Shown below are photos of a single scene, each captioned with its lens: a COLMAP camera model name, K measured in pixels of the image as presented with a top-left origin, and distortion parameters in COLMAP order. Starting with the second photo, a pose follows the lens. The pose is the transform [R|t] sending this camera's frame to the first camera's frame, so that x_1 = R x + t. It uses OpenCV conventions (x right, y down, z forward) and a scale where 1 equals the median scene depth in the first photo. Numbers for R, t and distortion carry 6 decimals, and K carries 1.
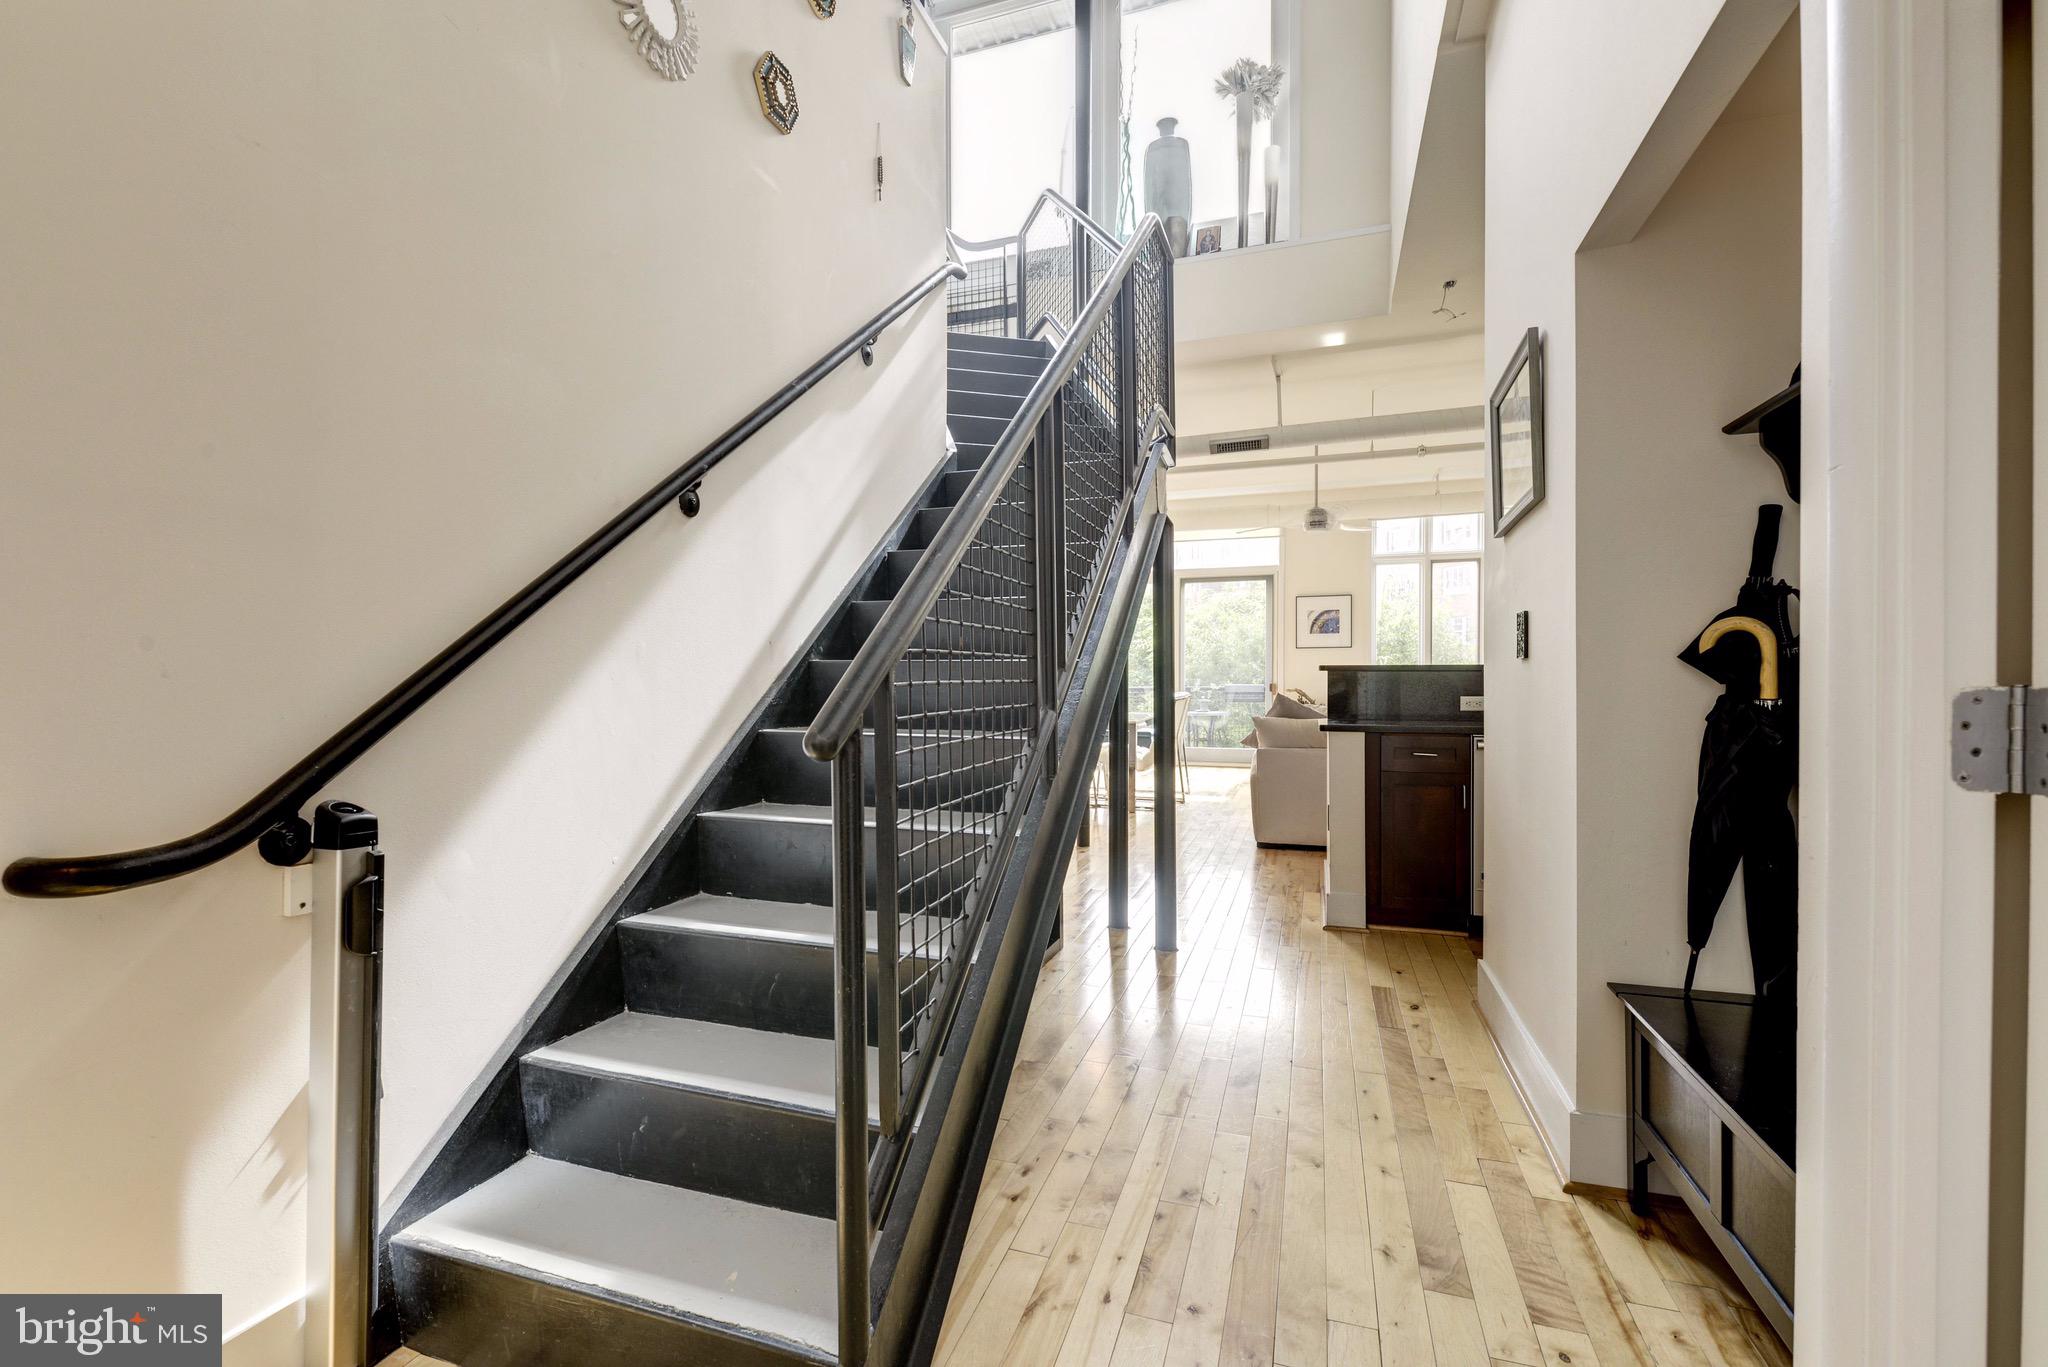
lens RADIAL K [[881.9, 0, 1016.4], [0, 881.9, 671.2], [0, 0, 1]] dist [-0.002471, -0.000372]
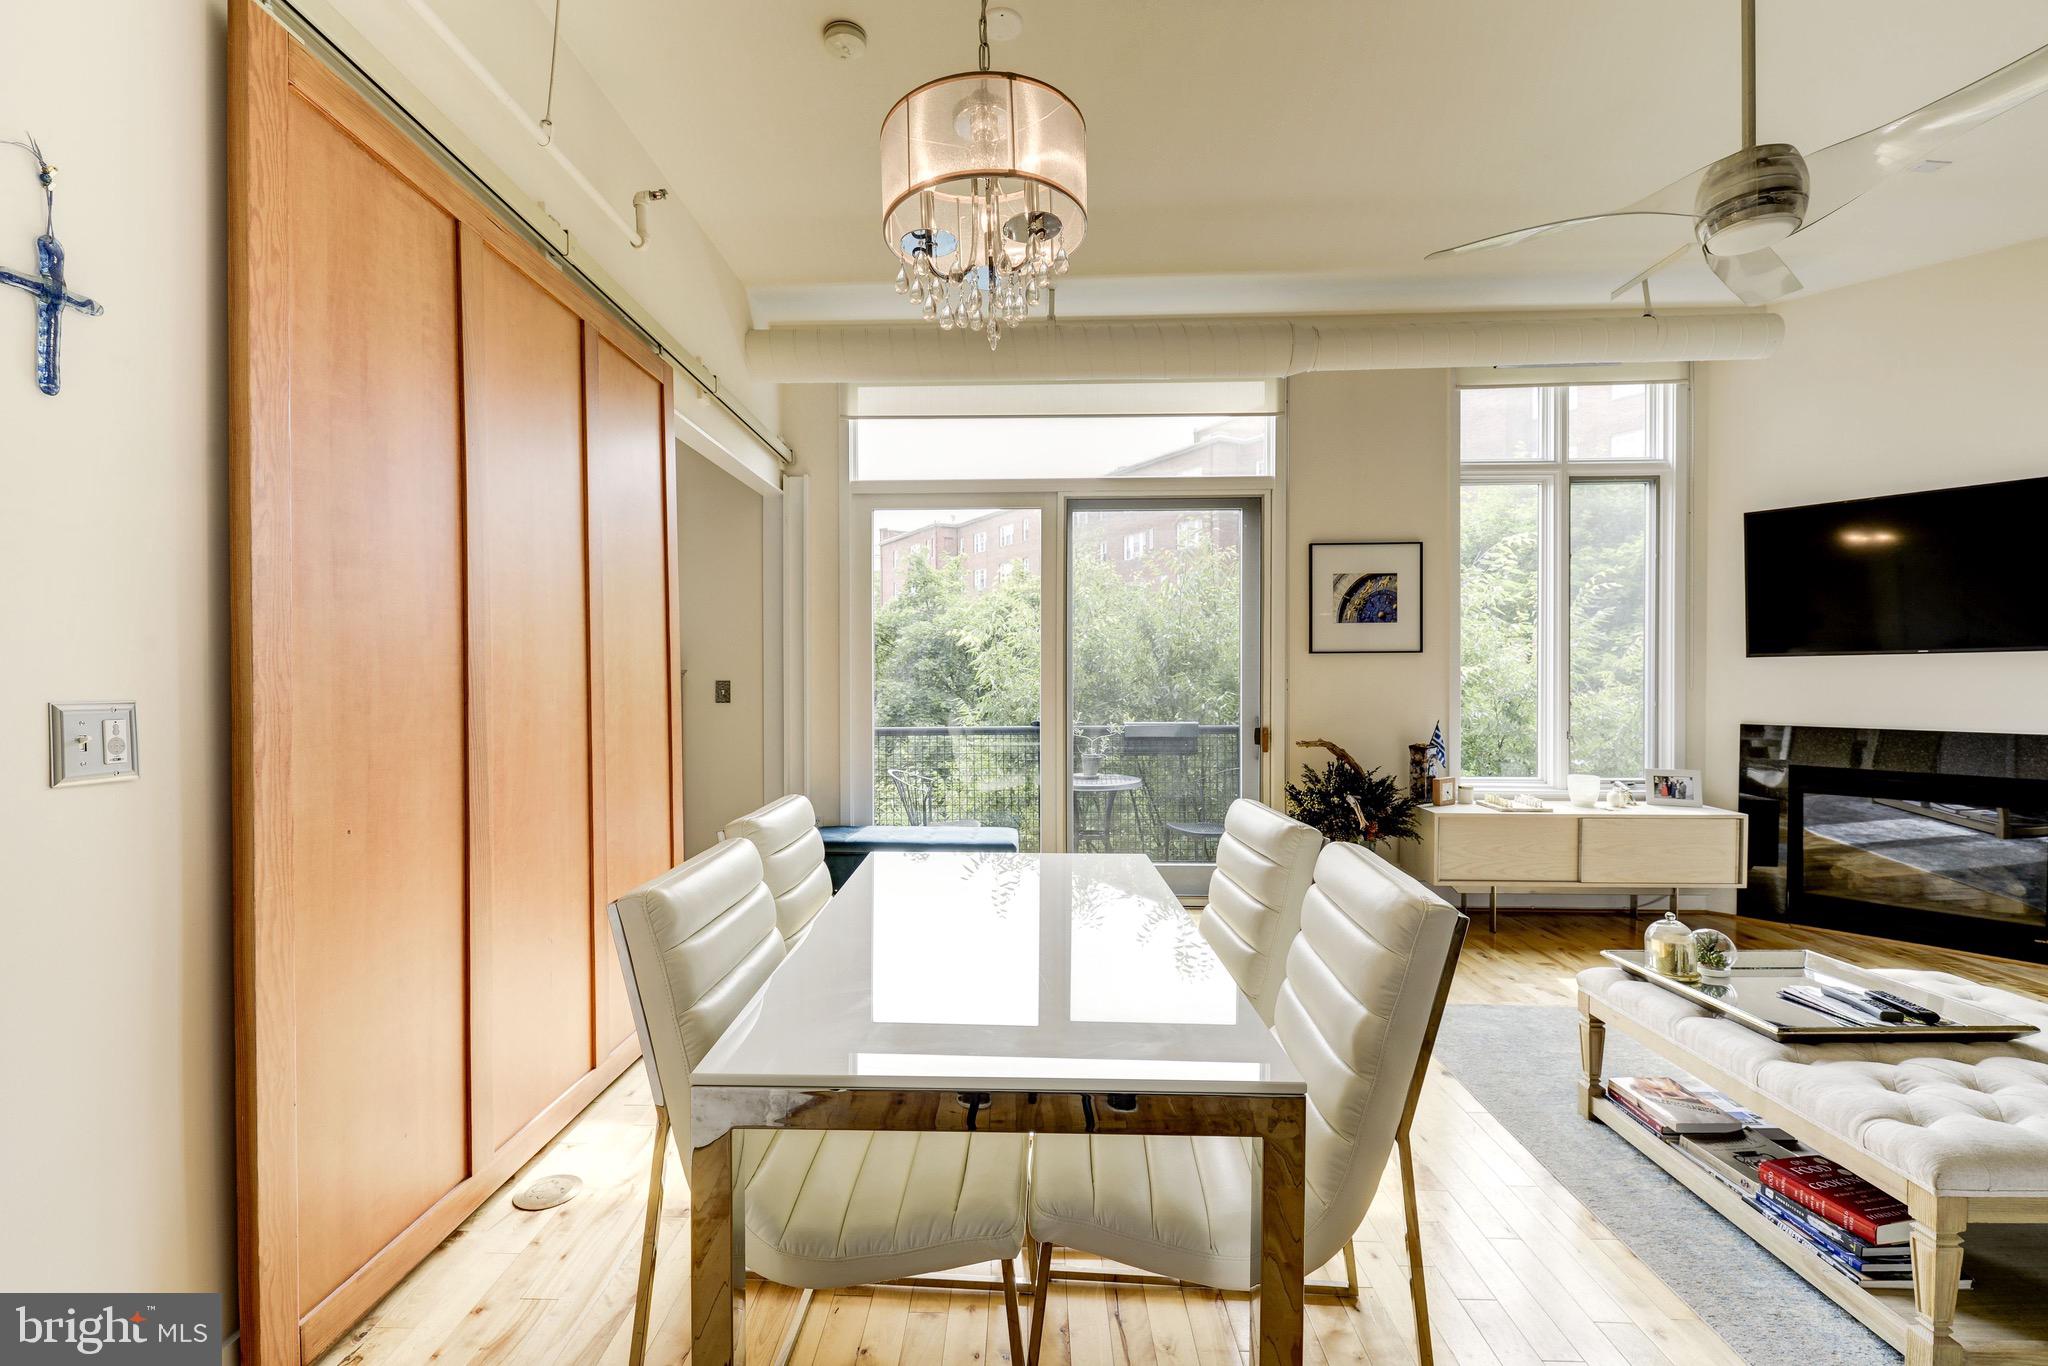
lens RADIAL K [[881.9, 0, 1016.4], [0, 881.9, 670.7], [0, 0, 1]] dist [-0.002471, -0.000372]
pose [[0.955771, -0.001321, 0.294109, 0.029171], [0.002980, 0.999982, -0.005193, -0.015145], [-0.294097, 0.005840, 0.955758, 0.603862]]
